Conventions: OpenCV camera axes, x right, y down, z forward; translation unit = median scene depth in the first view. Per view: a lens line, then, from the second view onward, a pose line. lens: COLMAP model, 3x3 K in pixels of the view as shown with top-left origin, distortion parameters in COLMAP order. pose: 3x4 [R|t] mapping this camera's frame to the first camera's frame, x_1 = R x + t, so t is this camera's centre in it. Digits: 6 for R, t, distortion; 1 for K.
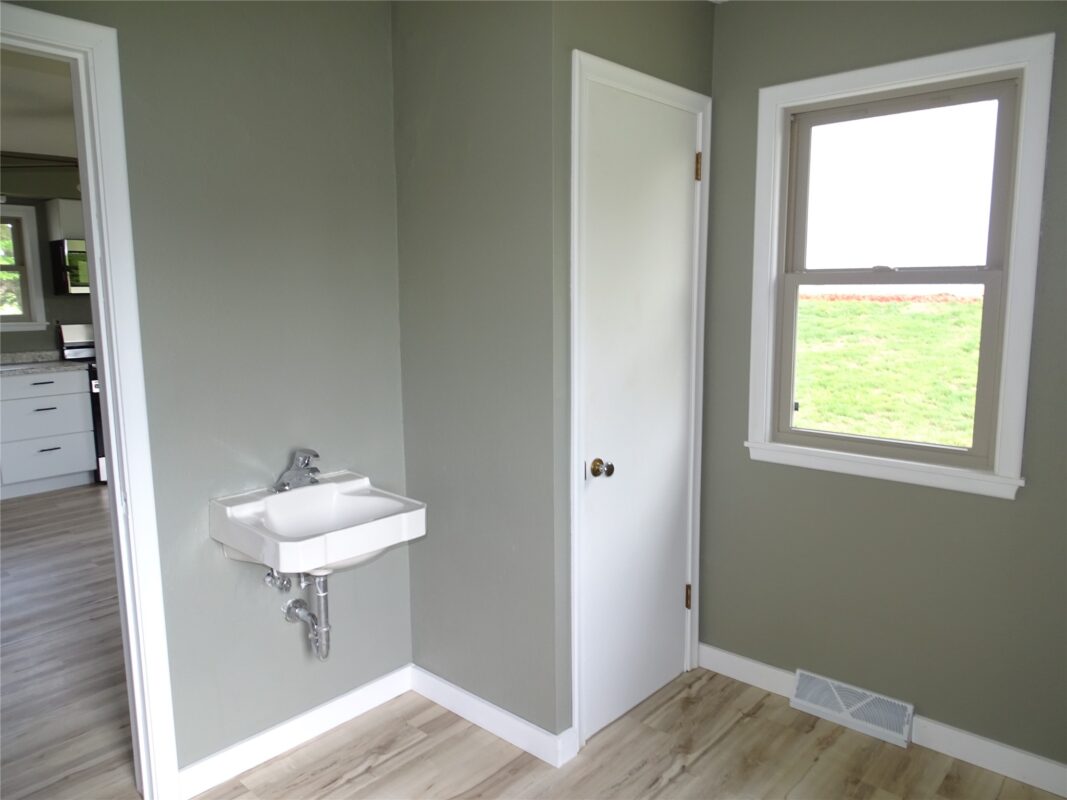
lens RADIAL K [[759.4, 0, 537.5], [0, 759.4, 398.0], [0, 0, 1]] dist [0.009246, -0.000597]
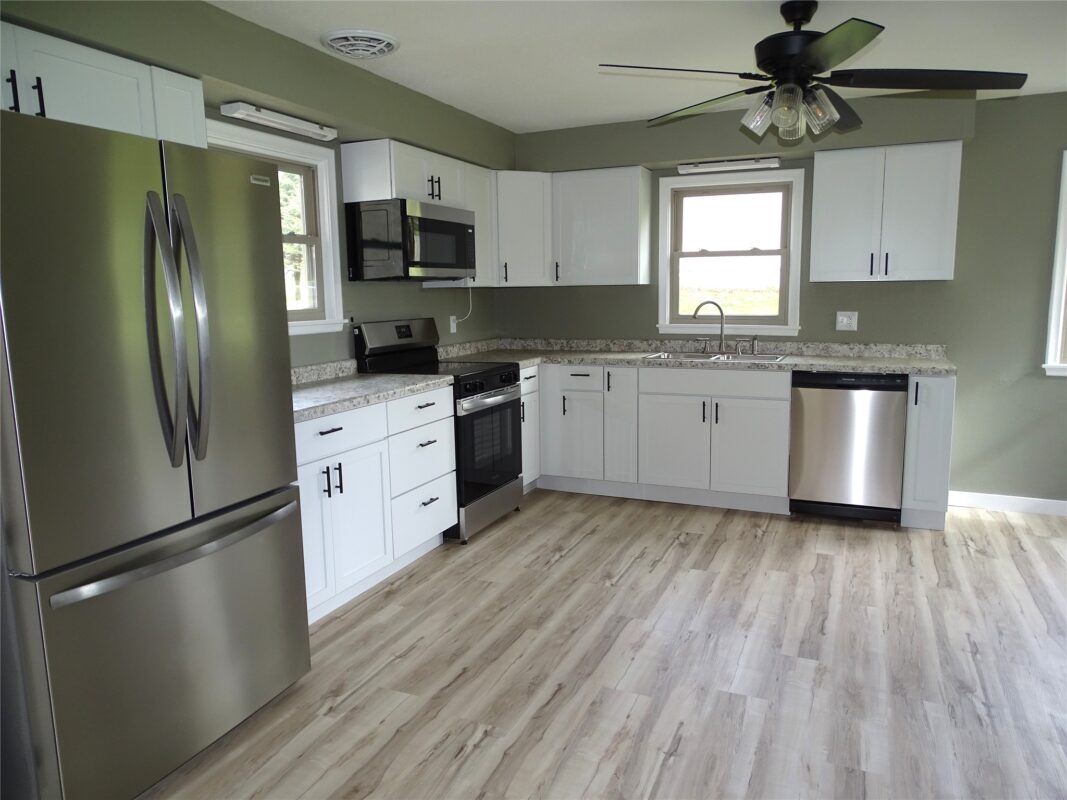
lens RADIAL K [[762.9, 0, 531.3], [0, 762.9, 398.1], [0, 0, 1]] dist [0.007003, 0.002335]
pose [[0.950388, -0.054766, 0.306209, -0.717248], [0.055355, 0.998444, 0.006768, -0.024103], [-0.306103, 0.010518, 0.951940, 0.298242]]
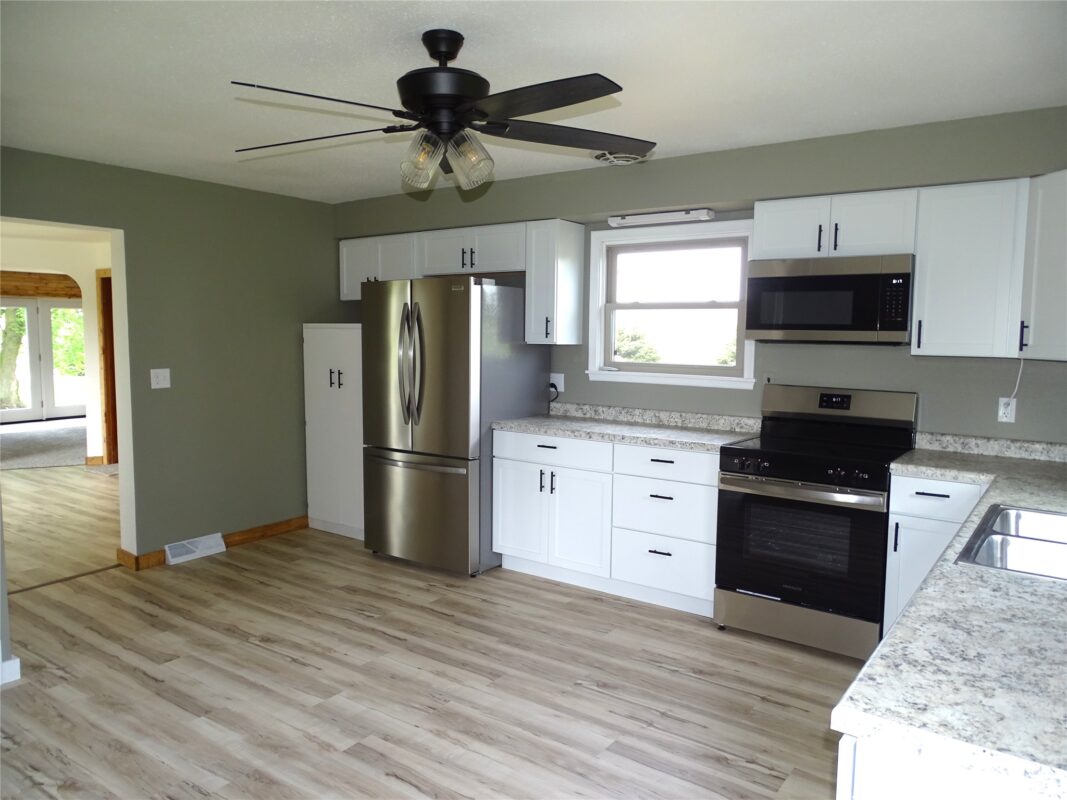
lens RADIAL K [[762.9, 0, 540.0], [0, 762.9, 398.7], [0, 0, 1]] dist [0.007003, 0.002335]
pose [[0.113868, 0.096979, -0.988751, 0.044895], [-0.154604, 0.984830, 0.078789, -0.109280], [0.981393, 0.143893, 0.127134, 0.733165]]
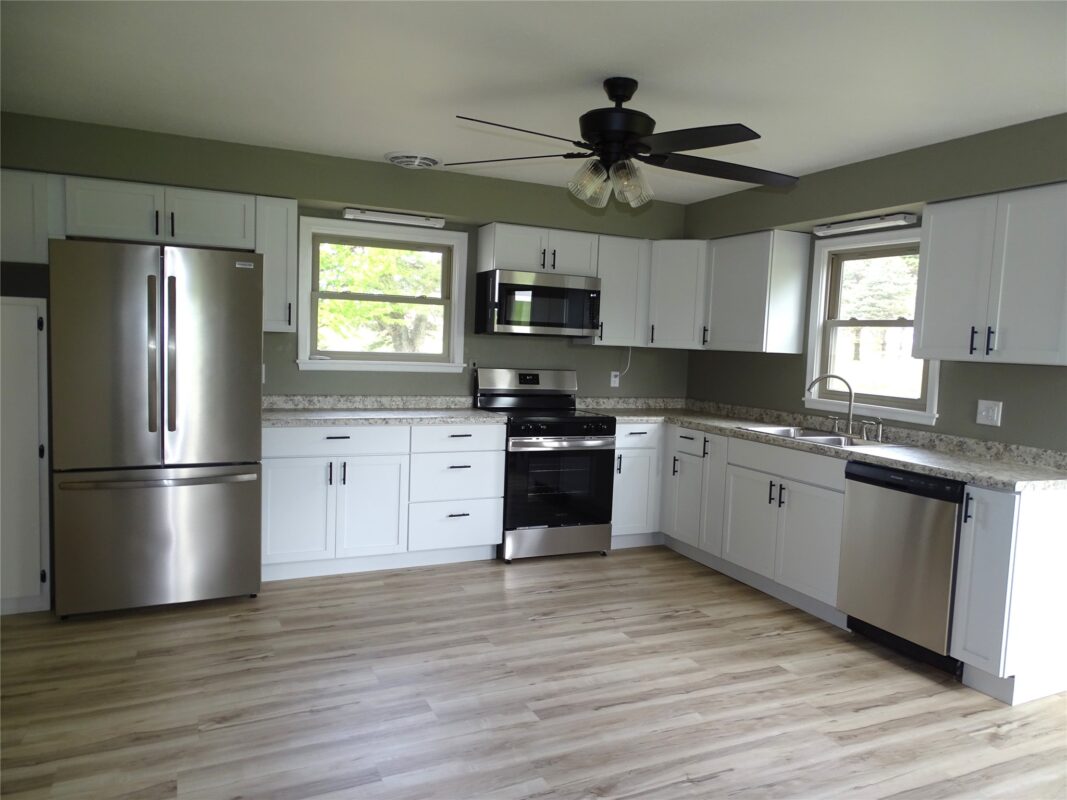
lens RADIAL K [[762.9, 0, 537.8], [0, 762.9, 394.6], [0, 0, 1]] dist [0.007003, 0.002335]
pose [[0.920303, 0.068452, -0.385172, -0.233484], [-0.099149, 0.993239, -0.060383, -0.020833], [0.378434, 0.093760, 0.920867, 0.237127]]
